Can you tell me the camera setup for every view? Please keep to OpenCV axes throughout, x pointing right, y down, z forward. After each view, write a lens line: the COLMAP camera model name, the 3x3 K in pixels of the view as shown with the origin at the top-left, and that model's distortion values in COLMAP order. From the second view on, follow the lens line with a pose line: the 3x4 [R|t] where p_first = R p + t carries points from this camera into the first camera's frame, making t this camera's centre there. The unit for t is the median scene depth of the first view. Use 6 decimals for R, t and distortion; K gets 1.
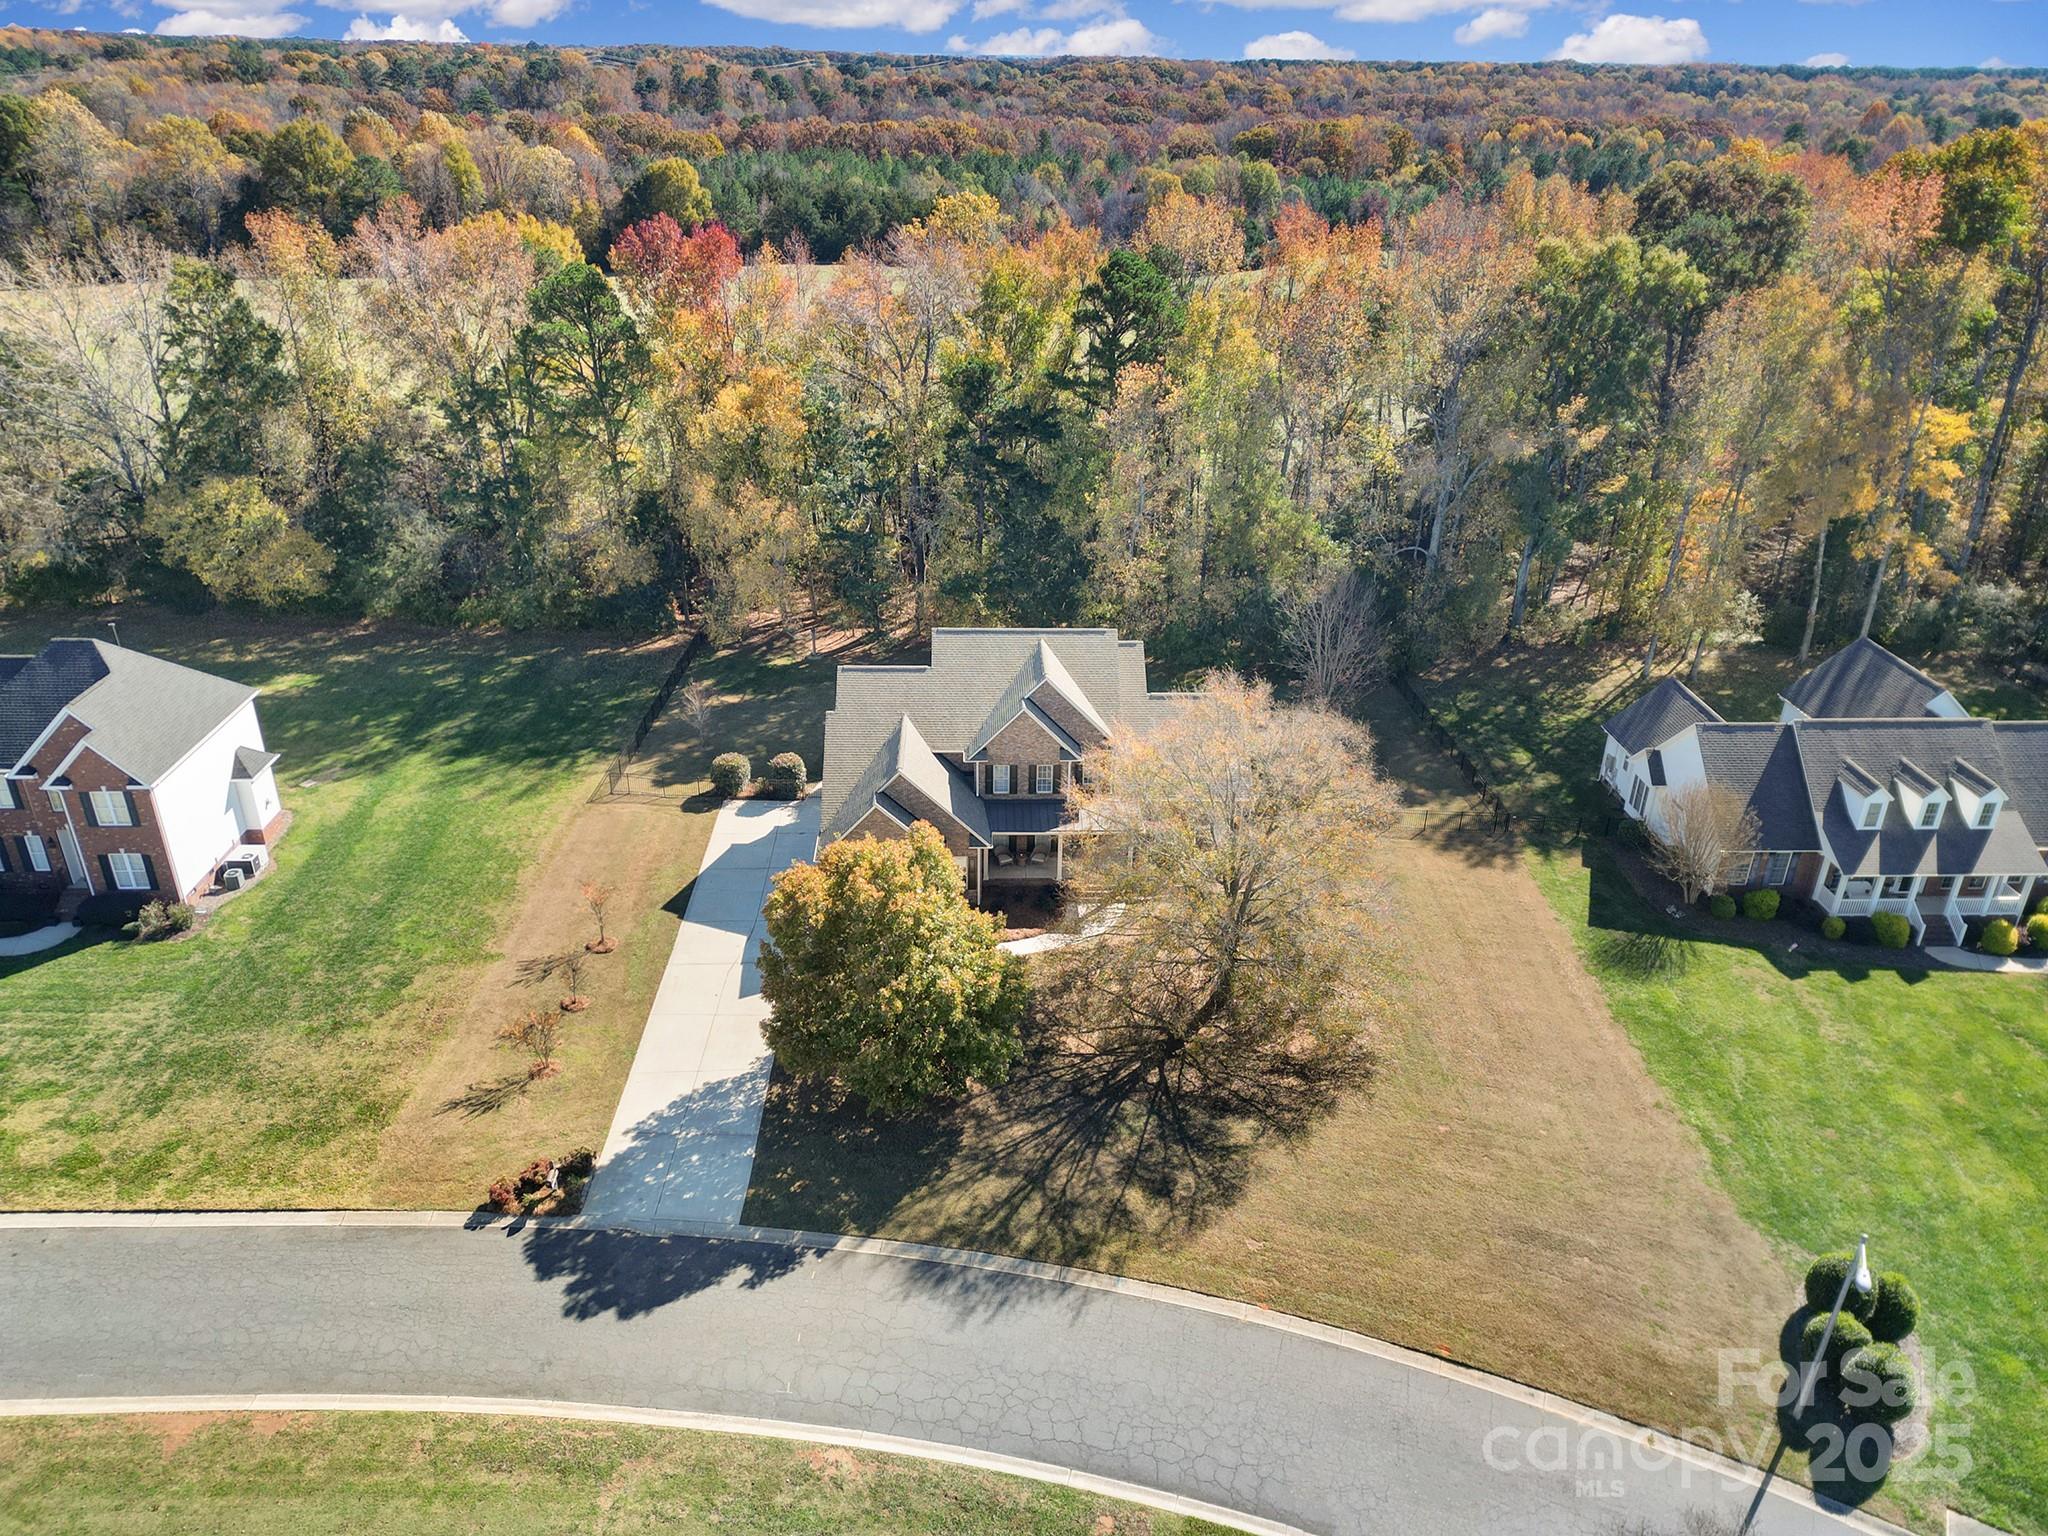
lens RADIAL K [[1445.4, 0, 1028.6], [0, 1445.4, 766.8], [0, 0, 1]] dist [0.043661, -0.027748]
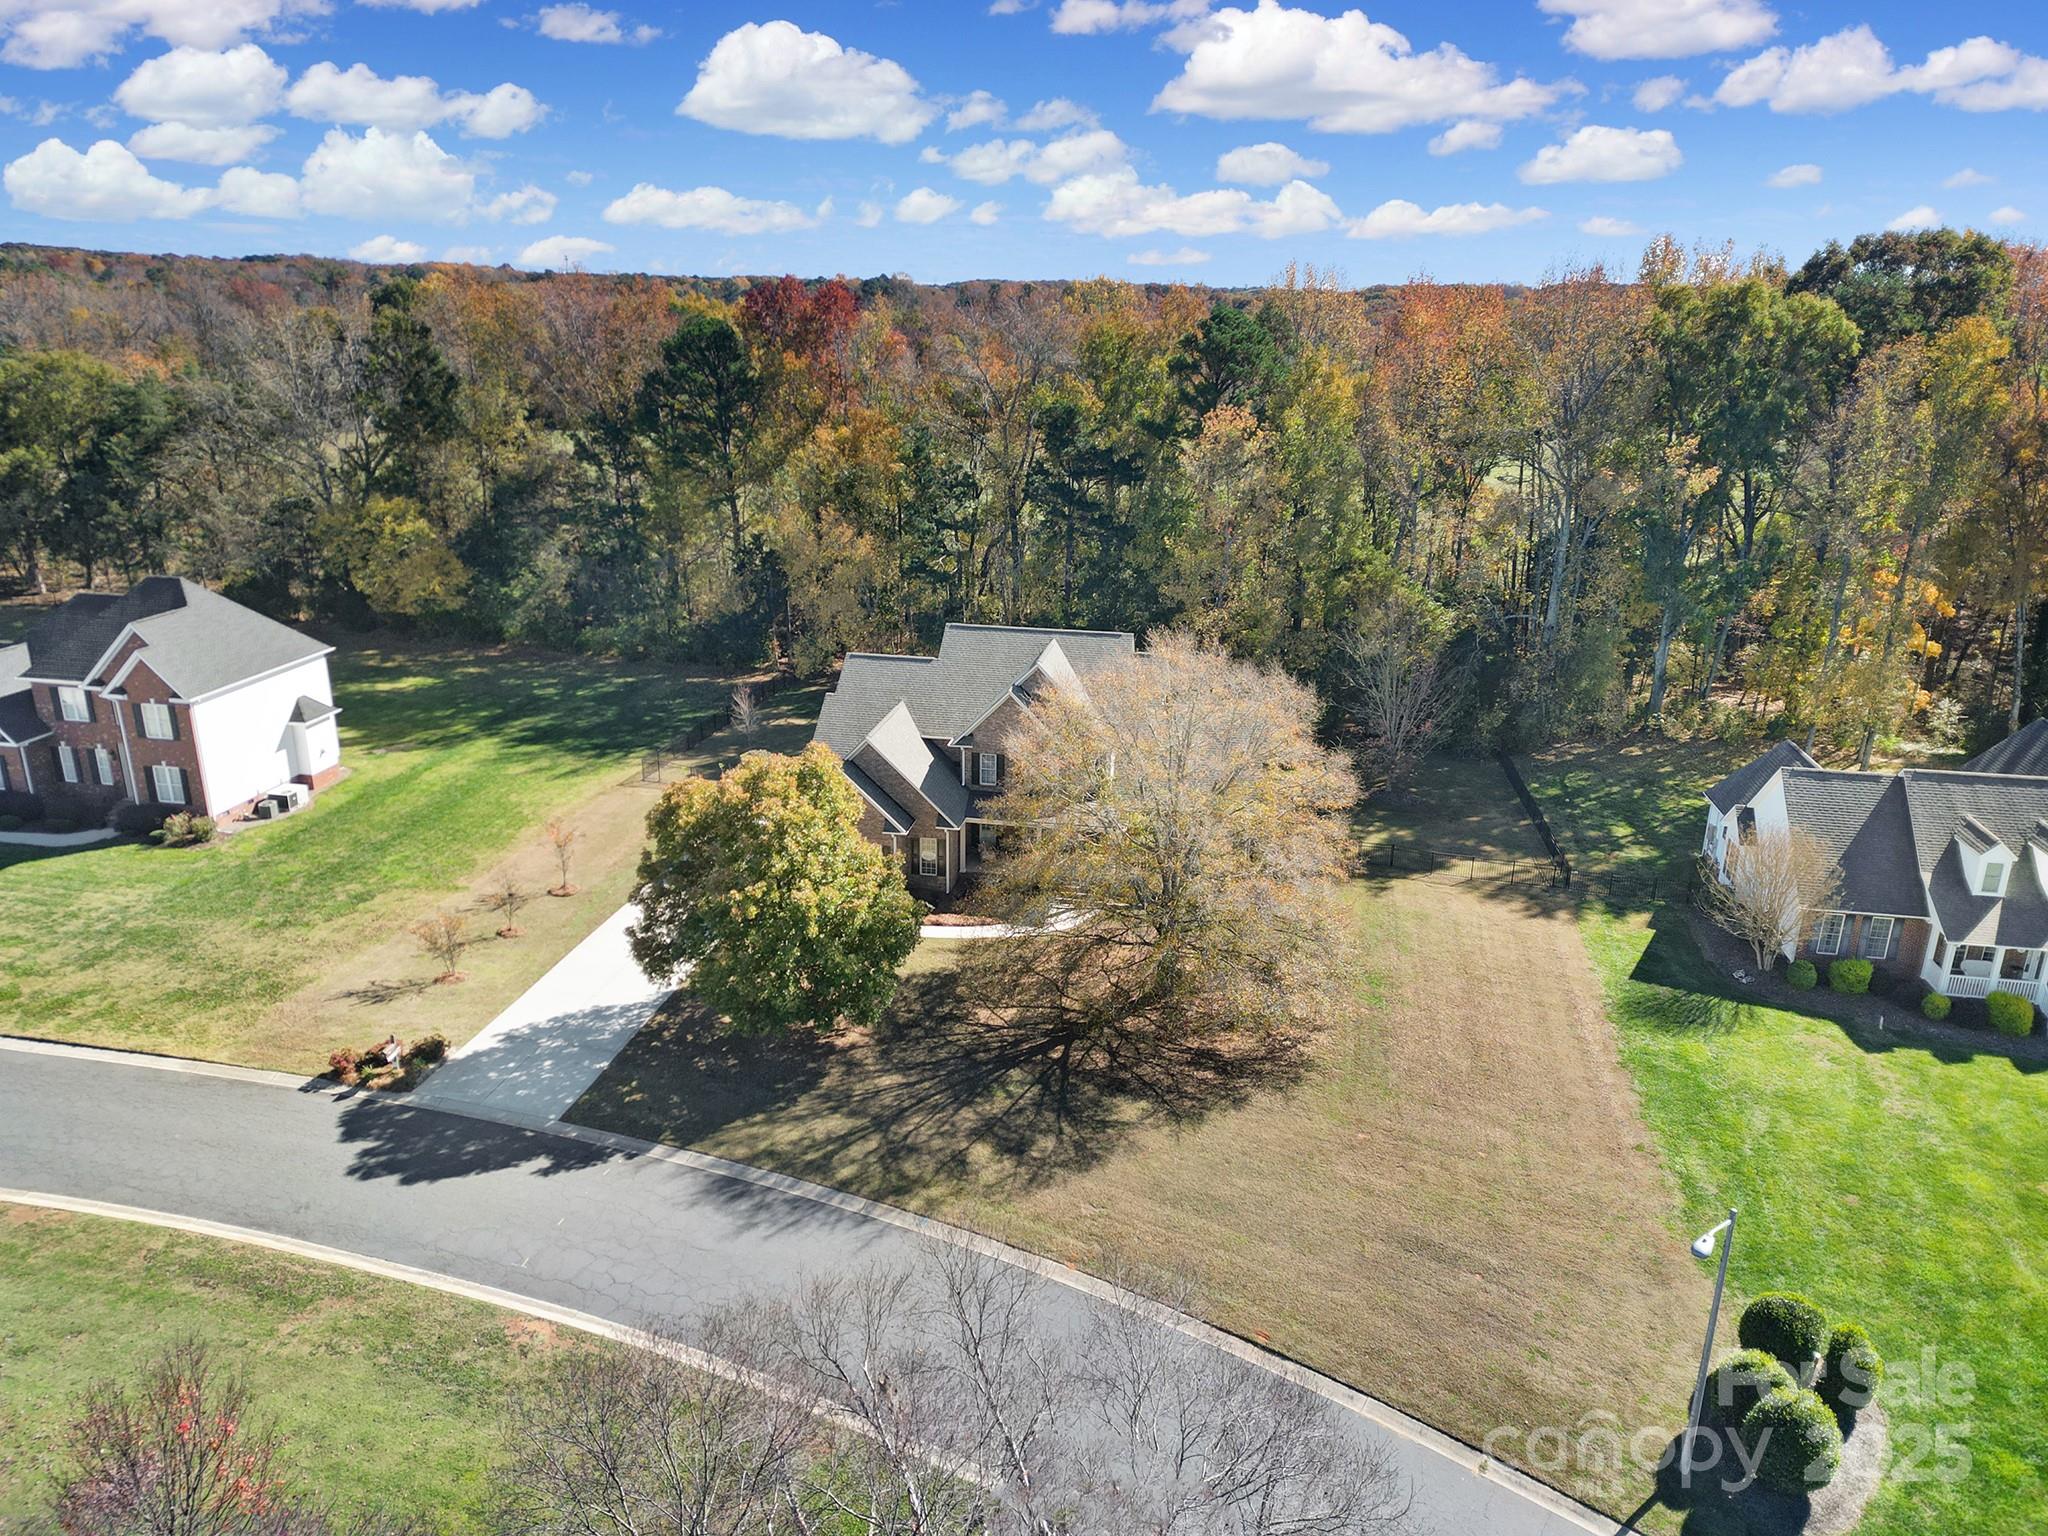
lens RADIAL K [[1445.4, 0, 1019.6], [0, 1445.4, 761.0], [0, 0, 1]] dist [0.043661, -0.027748]
pose [[0.978083, 0.064602, -0.197941, 0.239432], [-0.090890, 0.987764, -0.126737, 0.154520], [0.187331, 0.141950, 0.971986, 0.083340]]
